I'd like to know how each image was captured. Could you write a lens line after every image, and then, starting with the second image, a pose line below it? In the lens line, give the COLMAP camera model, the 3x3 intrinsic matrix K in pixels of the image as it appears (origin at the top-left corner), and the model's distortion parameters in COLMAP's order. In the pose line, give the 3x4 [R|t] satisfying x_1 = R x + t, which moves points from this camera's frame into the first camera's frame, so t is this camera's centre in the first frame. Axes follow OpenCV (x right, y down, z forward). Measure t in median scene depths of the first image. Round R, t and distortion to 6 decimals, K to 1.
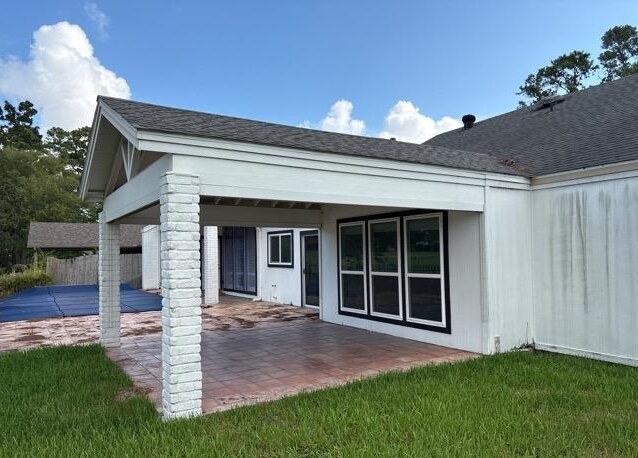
lens RADIAL K [[480.4, 0, 320.0], [0, 480.4, 243.5], [0, 0, 1]] dist [0.053598, -0.062215]
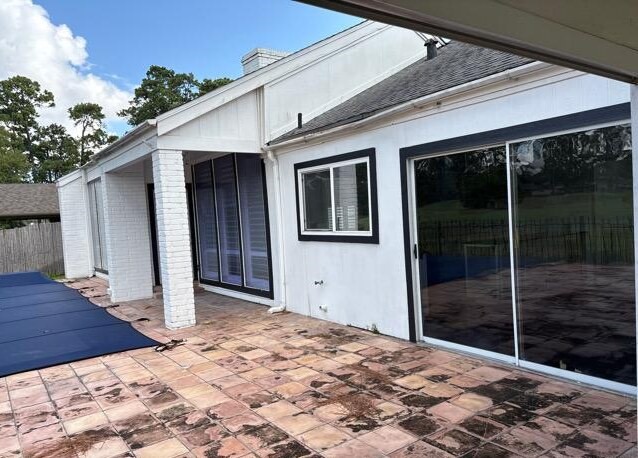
lens RADIAL K [[480.4, 0, 320.0], [0, 480.4, 243.5], [0, 0, 1]] dist [0.053598, -0.062215]
pose [[0.996771, -0.044429, 0.066889, -0.112966], [0.038636, 0.995585, 0.085539, 0.012293], [-0.070394, -0.082678, 0.994087, 0.509614]]
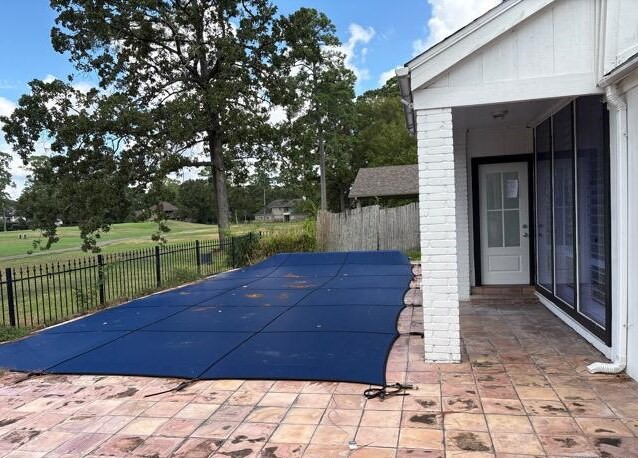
lens RADIAL K [[480.4, 0, 320.0], [0, 480.4, 243.5], [0, 0, 1]] dist [0.053598, -0.062215]
pose [[0.712914, 0.026152, -0.700763, -0.053759], [0.056257, 0.993950, 0.094327, 0.011858], [0.698991, -0.106670, 0.707130, 0.675035]]
